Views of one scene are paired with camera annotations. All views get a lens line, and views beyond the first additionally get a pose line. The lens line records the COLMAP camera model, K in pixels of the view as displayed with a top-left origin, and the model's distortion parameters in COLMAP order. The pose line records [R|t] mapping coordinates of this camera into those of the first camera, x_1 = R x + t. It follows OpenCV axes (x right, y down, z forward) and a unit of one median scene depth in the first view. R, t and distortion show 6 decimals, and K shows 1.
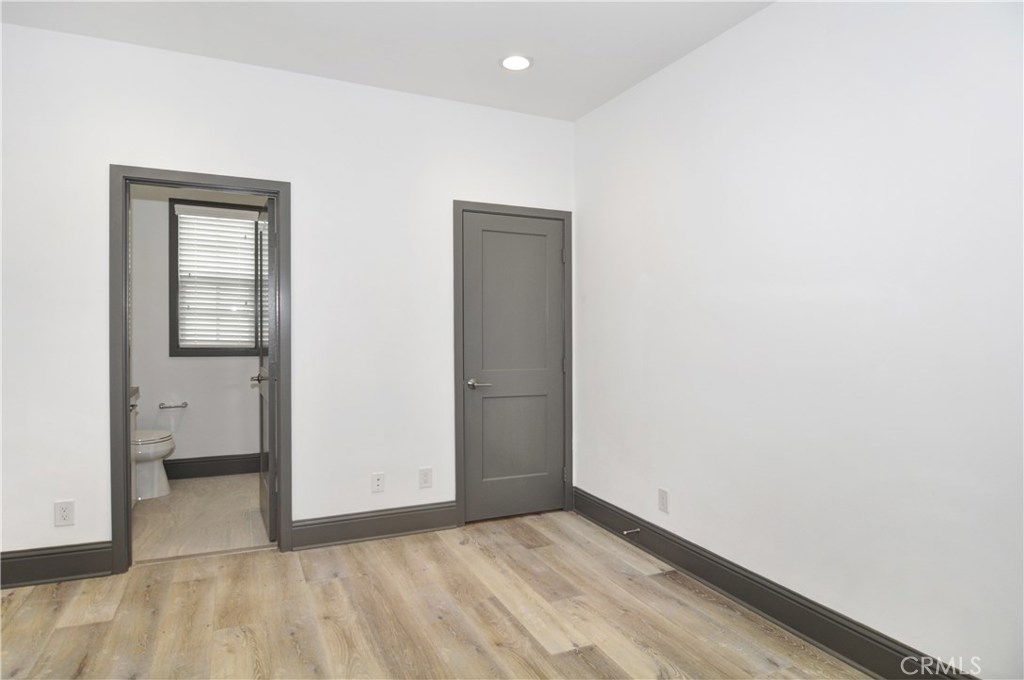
lens RADIAL K [[551.3, 0, 502.6], [0, 551.3, 343.3], [0, 0, 1]] dist [-0.012543, -0.005123]
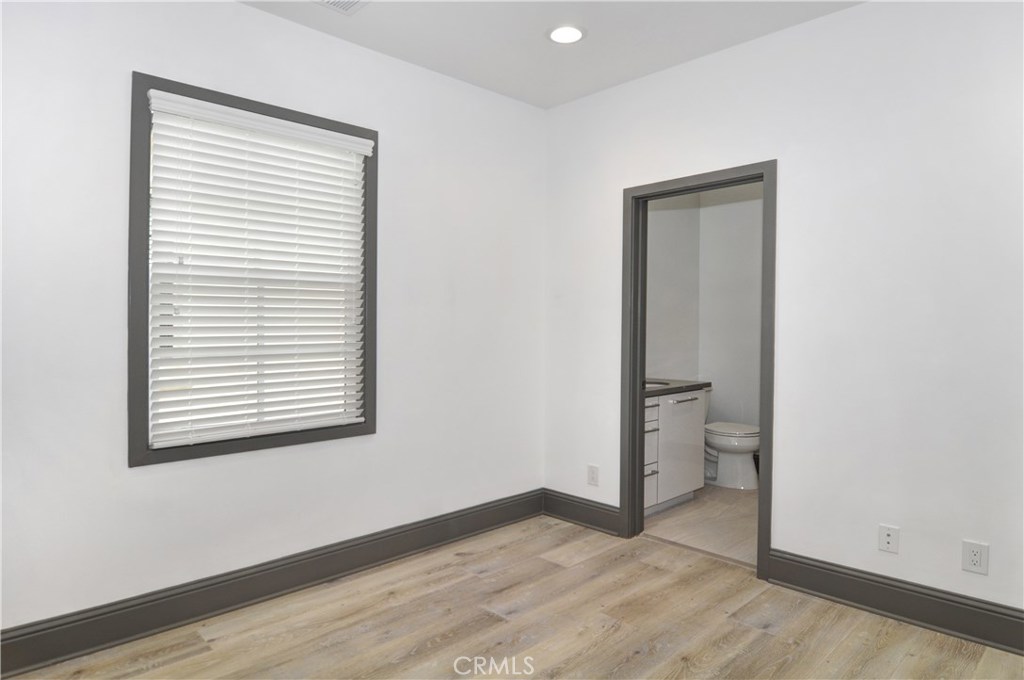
lens RADIAL K [[551.3, 0, 507.4], [0, 551.3, 340.0], [0, 0, 1]] dist [-0.012543, -0.005123]
pose [[0.395578, 0.013594, -0.918332, 0.280865], [-0.016926, 0.999829, 0.007509, -0.006609], [0.918276, 0.012574, 0.395740, 0.303838]]
